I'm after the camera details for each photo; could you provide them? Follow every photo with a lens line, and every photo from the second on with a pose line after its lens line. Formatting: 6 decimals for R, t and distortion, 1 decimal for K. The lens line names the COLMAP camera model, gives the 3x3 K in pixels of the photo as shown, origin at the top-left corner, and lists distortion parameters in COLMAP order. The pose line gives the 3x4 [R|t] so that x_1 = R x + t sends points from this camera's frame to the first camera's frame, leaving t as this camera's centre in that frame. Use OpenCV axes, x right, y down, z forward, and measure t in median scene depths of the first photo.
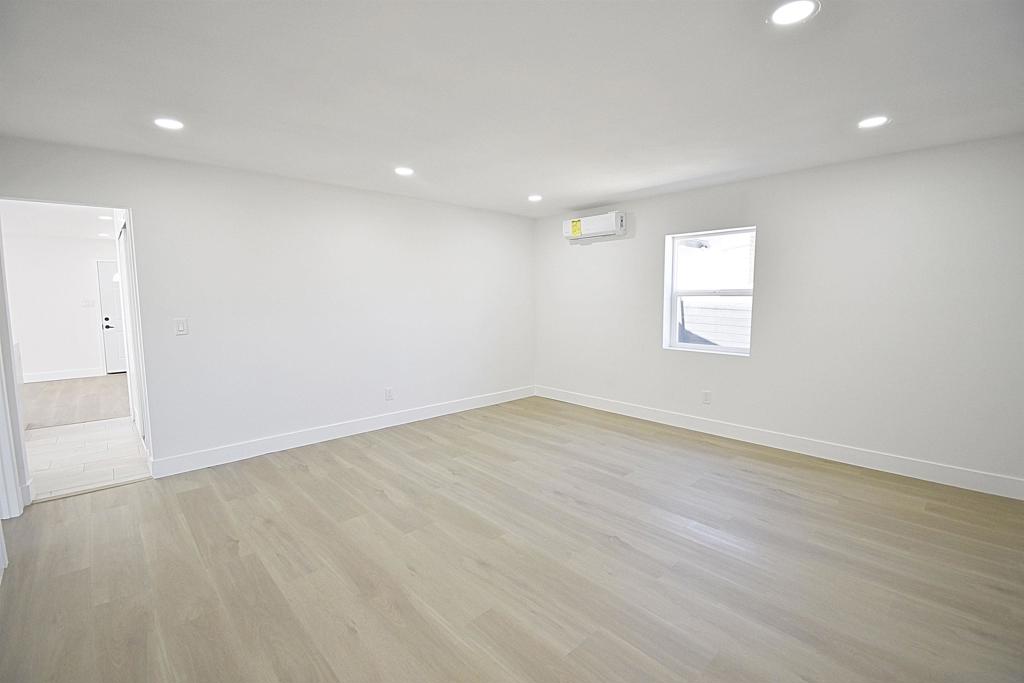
lens RADIAL K [[448.4, 0, 515.3], [0, 448.4, 337.6], [0, 0, 1]] dist [0.036877, -0.032330]
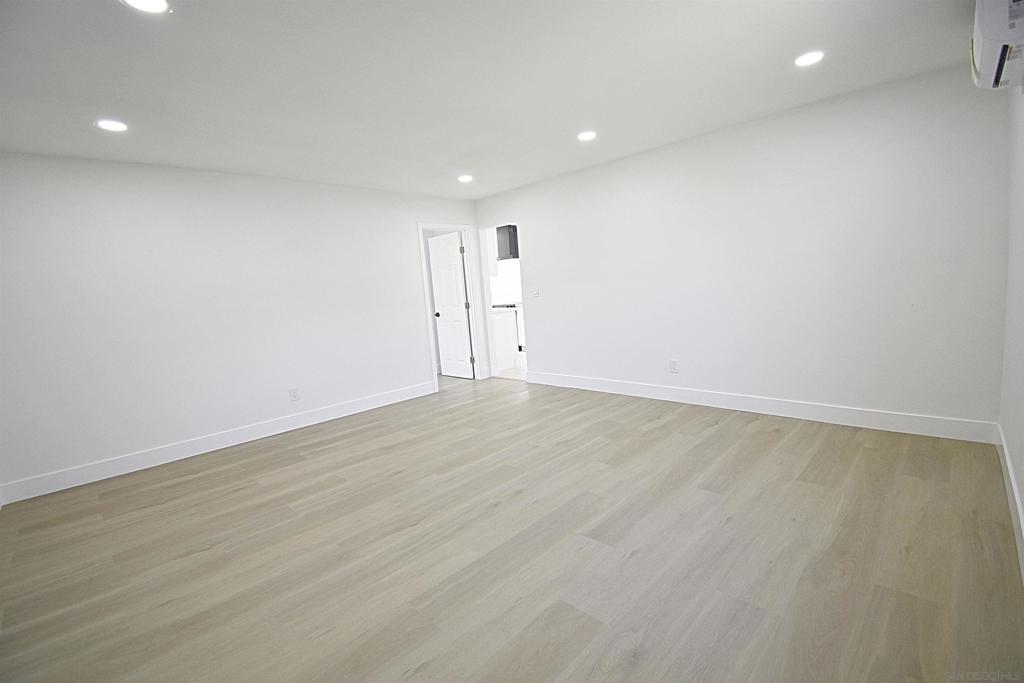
lens RADIAL K [[448.4, 0, 515.3], [0, 448.4, 337.6], [0, 0, 1]] dist [0.036877, -0.032330]
pose [[0.041671, 0.112499, -0.992778, 0.749143], [-0.020006, 0.993535, 0.111746, -0.035560], [0.998931, 0.015205, 0.043652, 0.777326]]
